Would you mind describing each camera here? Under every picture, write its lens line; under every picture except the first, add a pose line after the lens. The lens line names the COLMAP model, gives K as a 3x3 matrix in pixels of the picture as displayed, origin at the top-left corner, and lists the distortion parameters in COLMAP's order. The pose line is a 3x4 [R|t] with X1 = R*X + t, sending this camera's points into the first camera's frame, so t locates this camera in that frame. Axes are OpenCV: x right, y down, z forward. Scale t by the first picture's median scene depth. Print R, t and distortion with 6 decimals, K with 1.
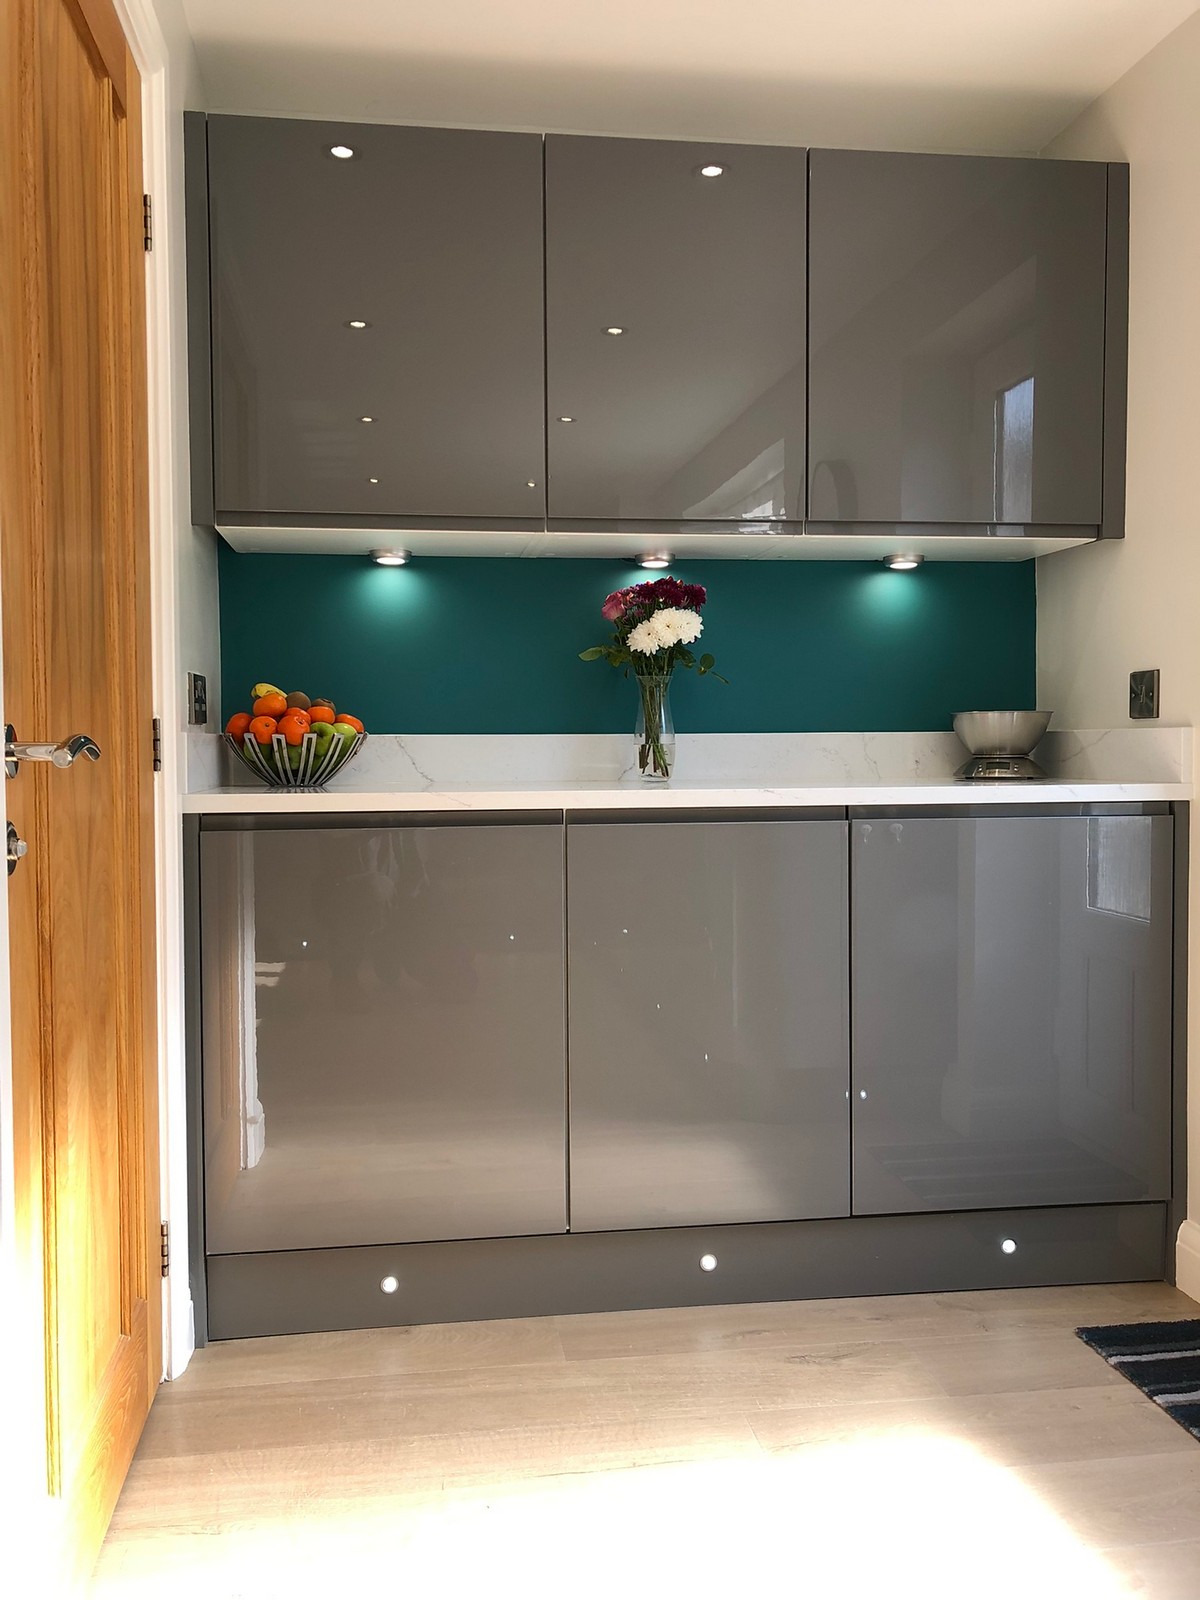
lens RADIAL K [[1298.7, 0, 596.5], [0, 1298.7, 785.4], [0, 0, 1]] dist [0.031143, -0.022212]
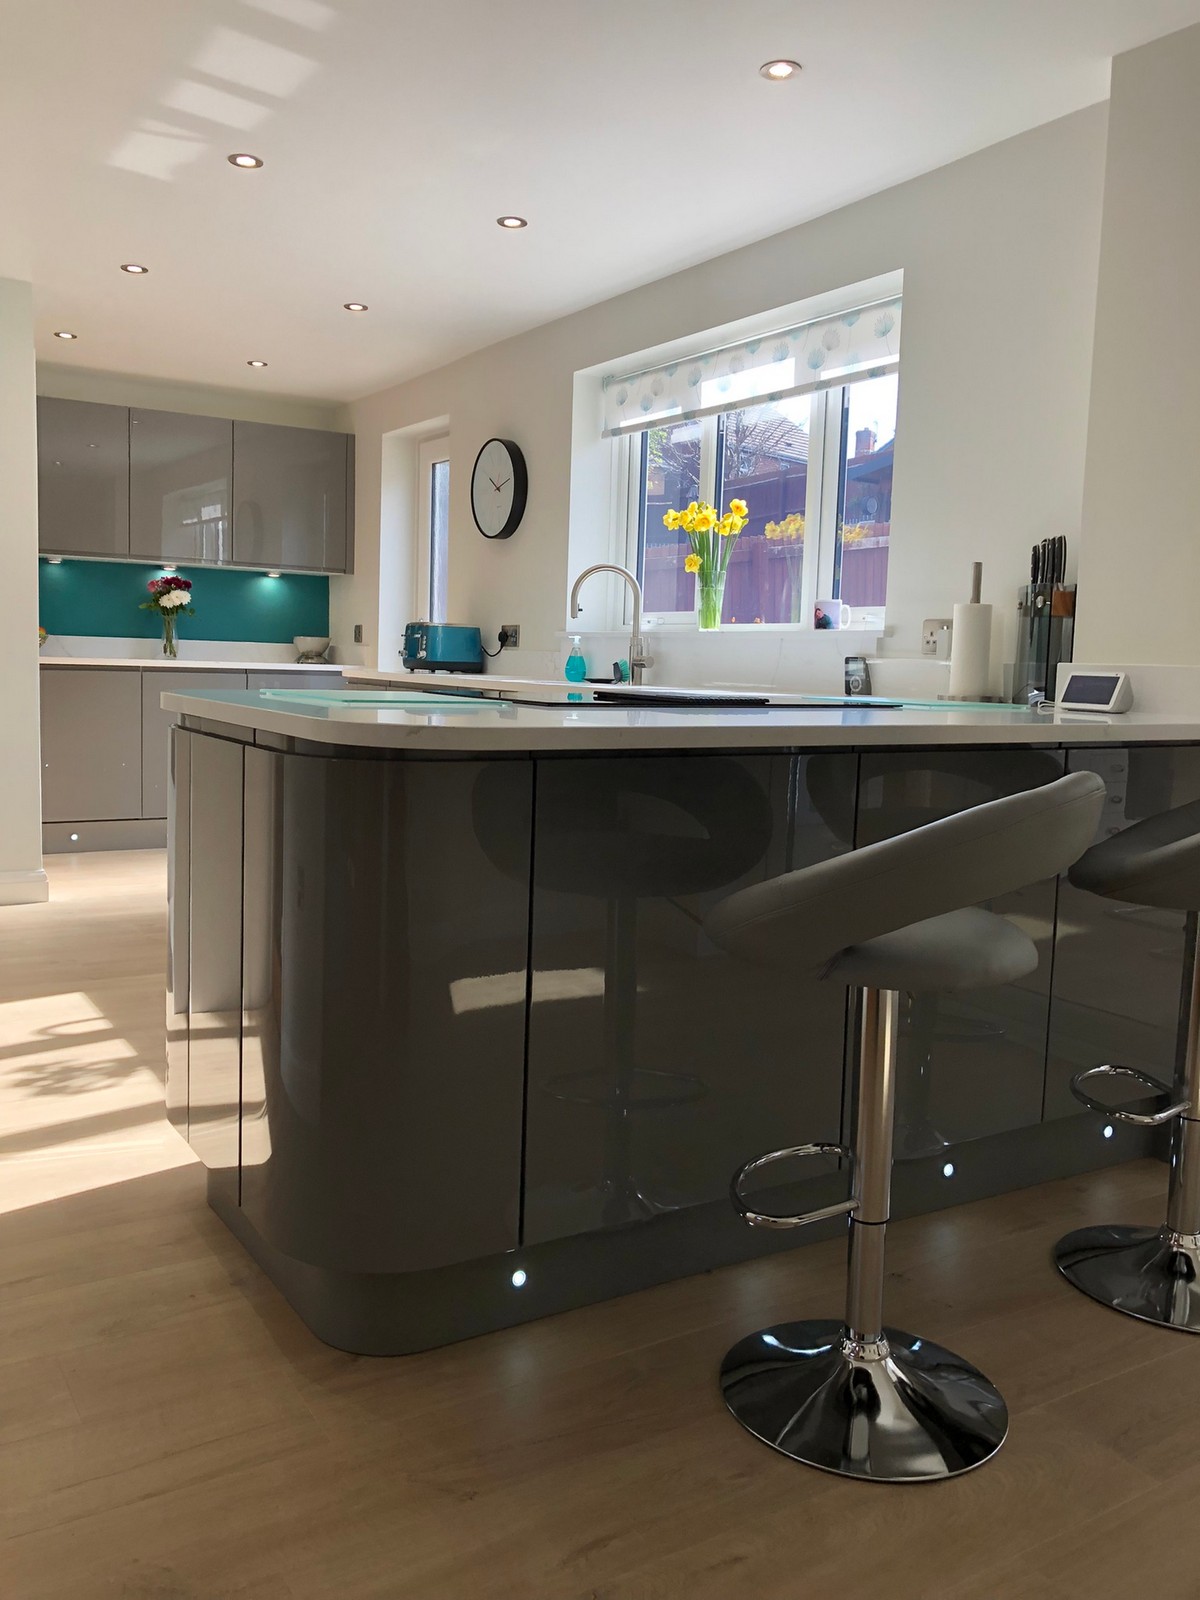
lens RADIAL K [[1298.7, 0, 586.6], [0, 1298.7, 793.3], [0, 0, 1]] dist [0.031143, -0.022212]
pose [[0.920432, -0.007431, 0.390832, -0.205705], [-0.023669, 0.996925, 0.074698, 0.049456], [-0.390186, -0.078005, 0.917426, -1.673716]]
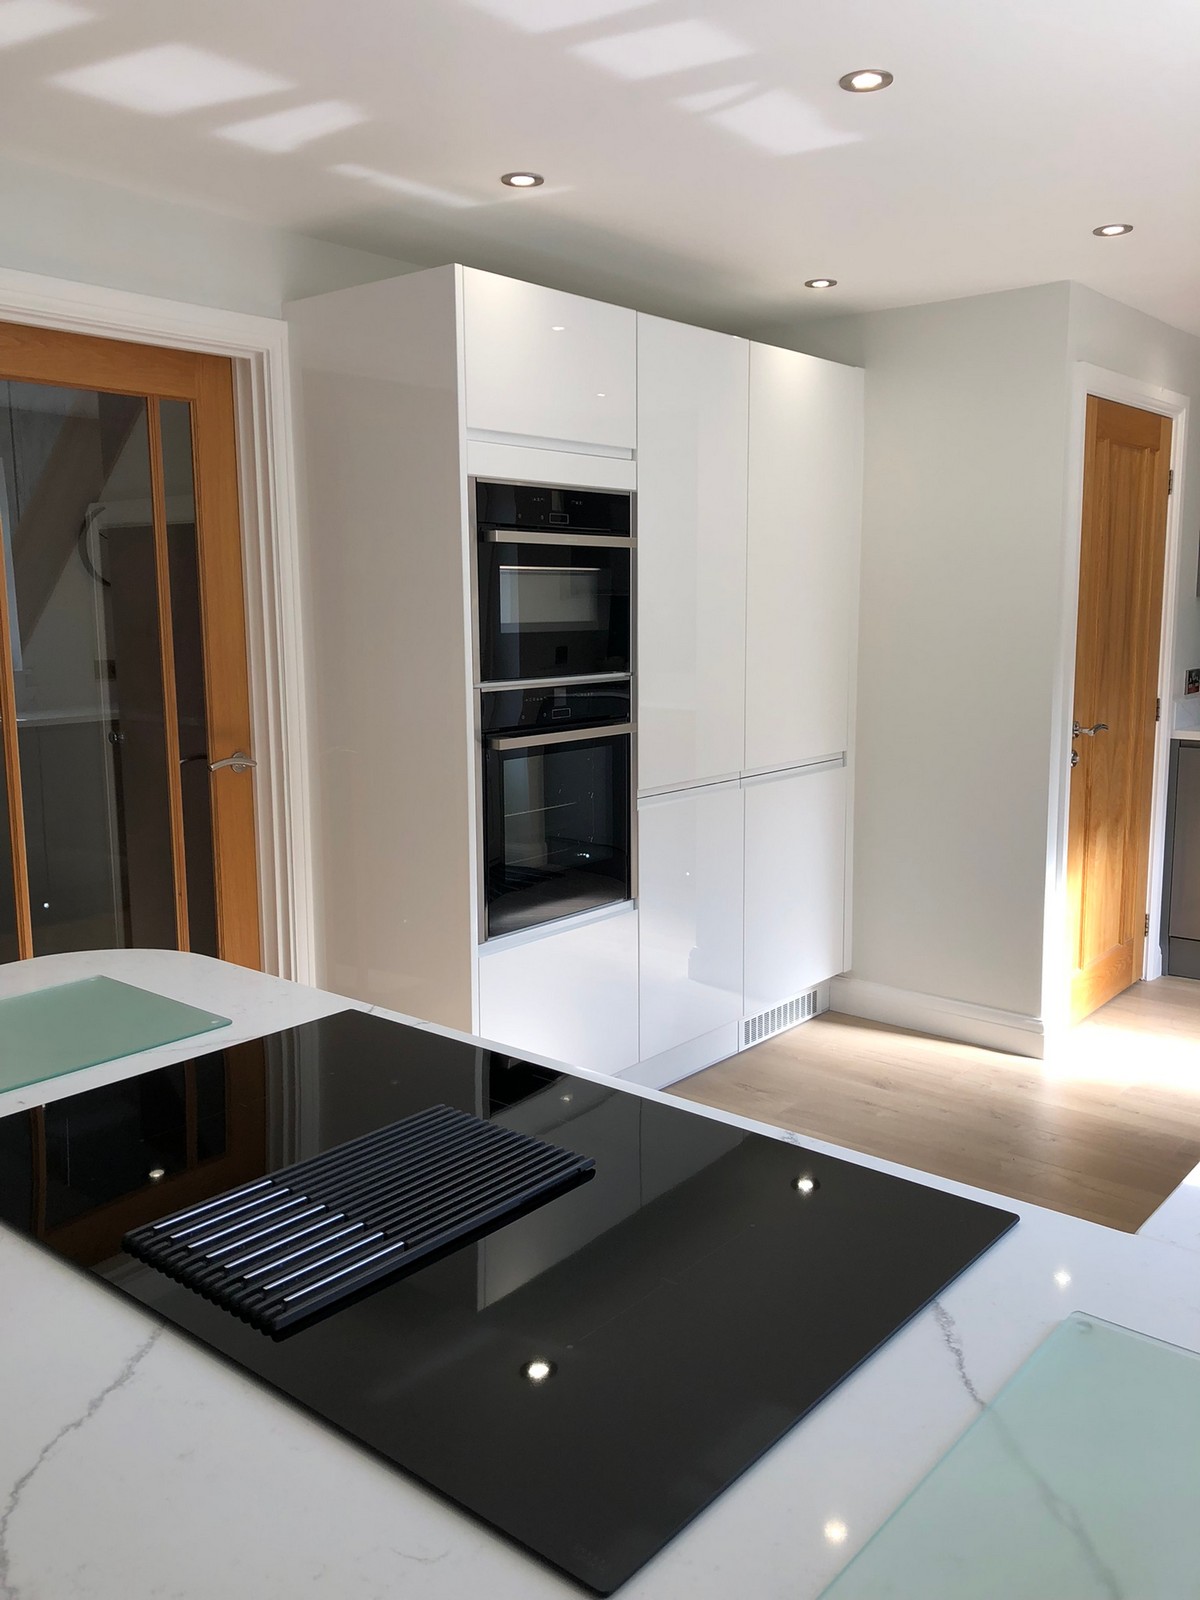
lens RADIAL K [[1298.7, 0, 614.7], [0, 1298.7, 789.8], [0, 0, 1]] dist [0.031143, -0.022212]
pose [[0.662008, 0.111268, -0.741191, 0.588515], [-0.020521, 0.991239, 0.130476, -0.134214], [0.749216, -0.071166, 0.658492, -0.977532]]
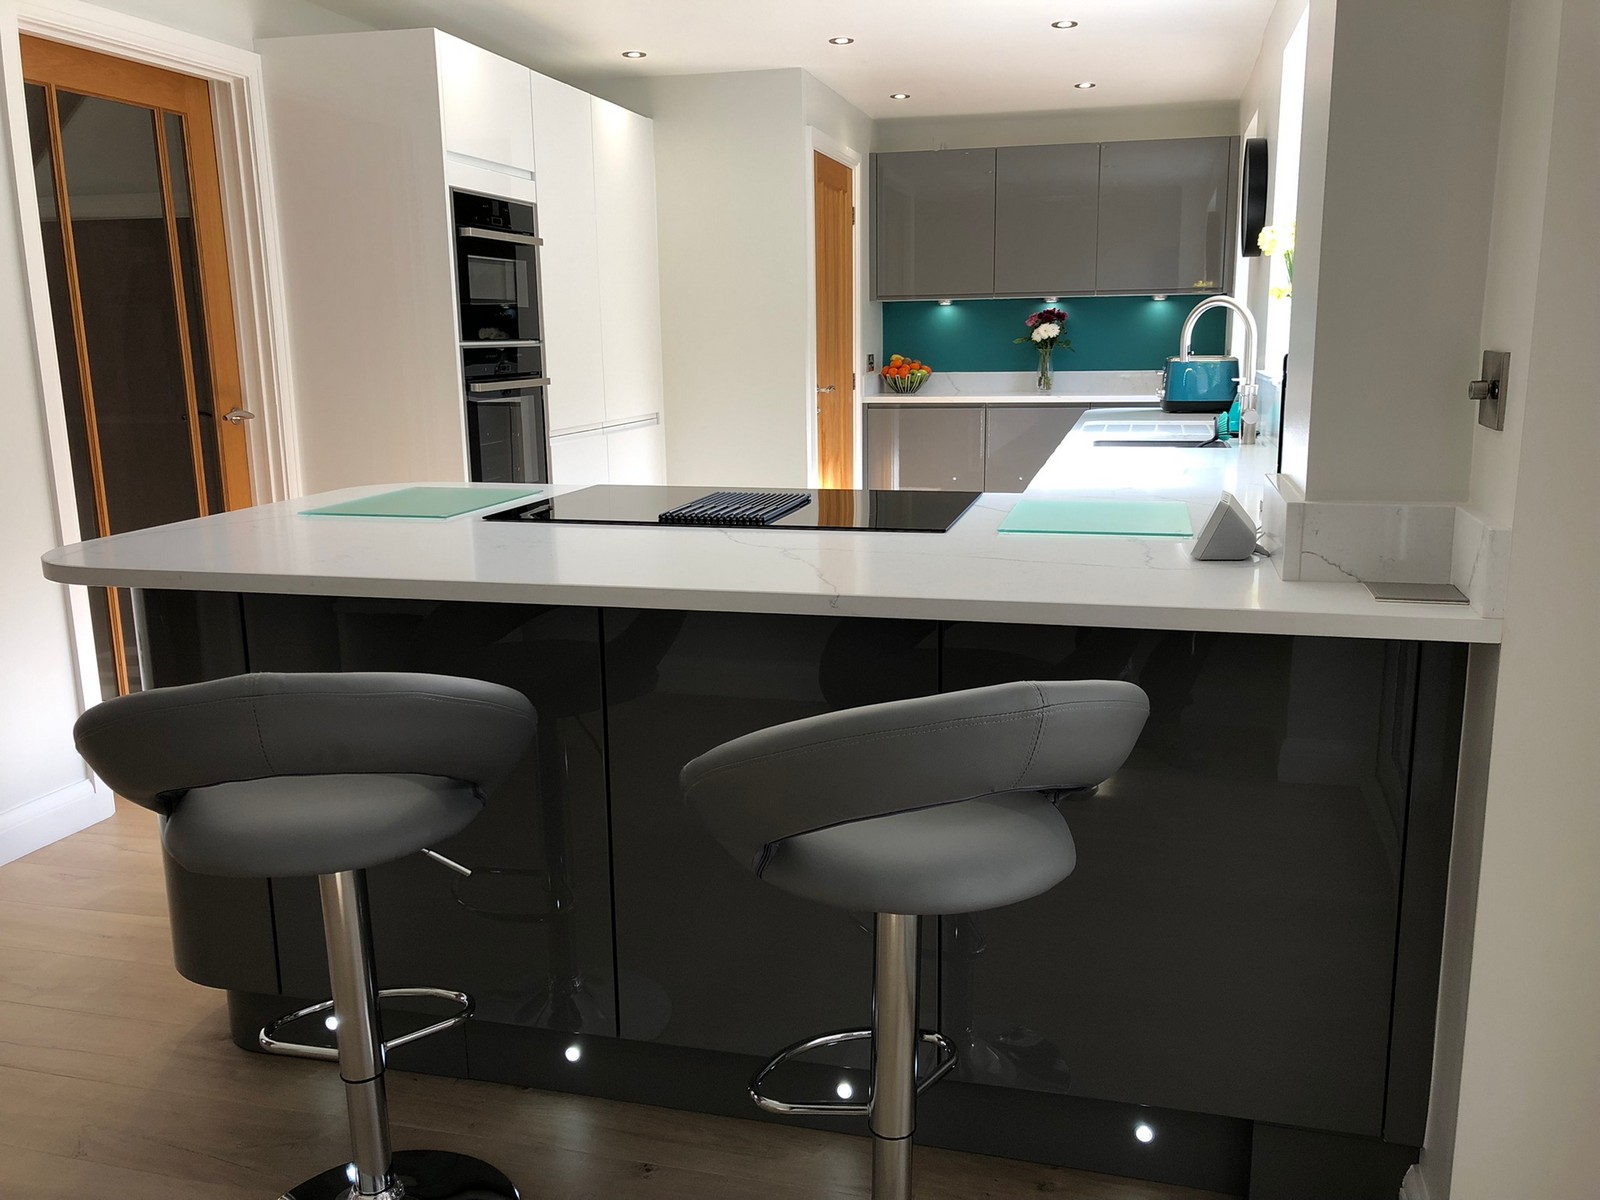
lens RADIAL K [[1298.7, 0, 813.4], [0, 1298.7, 609.7], [0, 0, 1]] dist [0.031143, -0.022212]
pose [[0.921300, 0.074812, -0.381588, 0.659380], [-0.004326, 0.983229, 0.182322, -0.047451], [0.388828, -0.166322, 0.906173, -1.610706]]
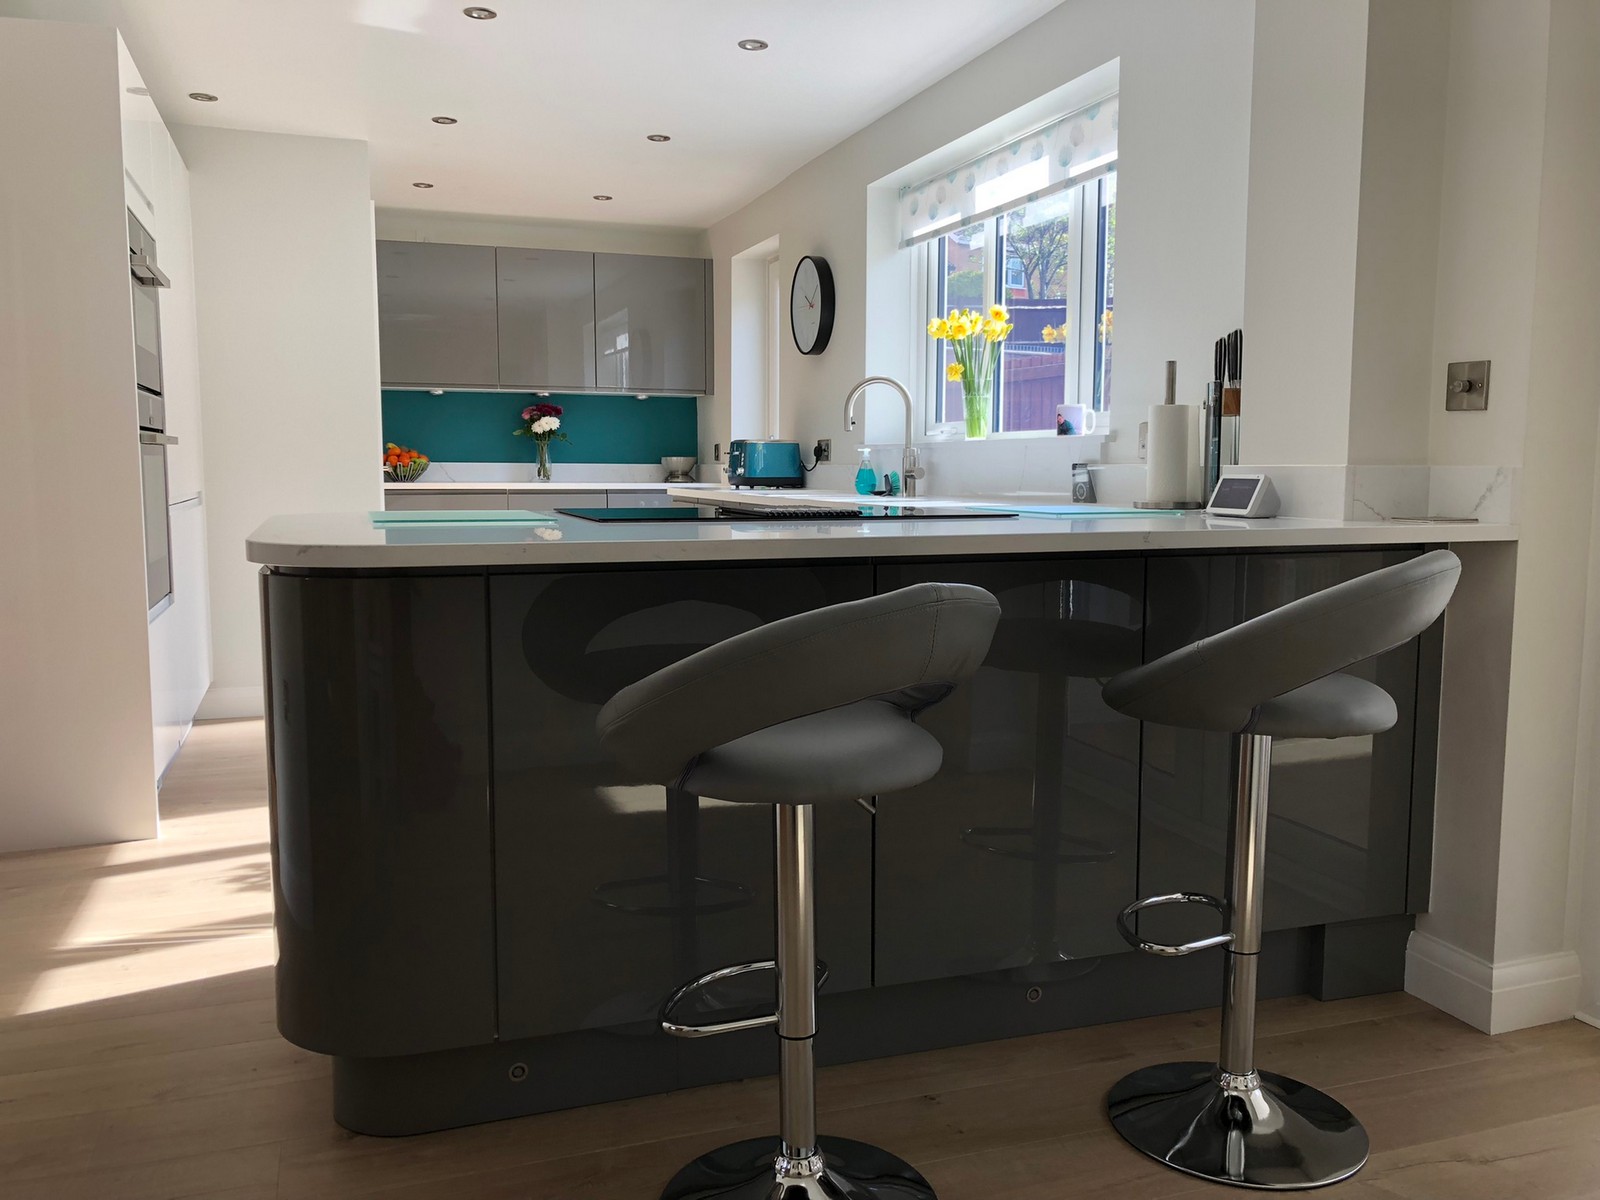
lens RADIAL K [[1298.7, 0, 814.6], [0, 1298.7, 607.9], [0, 0, 1]] dist [0.031143, -0.022212]
pose [[0.981360, -0.013049, 0.191733, 0.078420], [-0.002161, 0.996880, 0.078905, 0.044522], [-0.192165, -0.077849, 0.978270, -1.770556]]
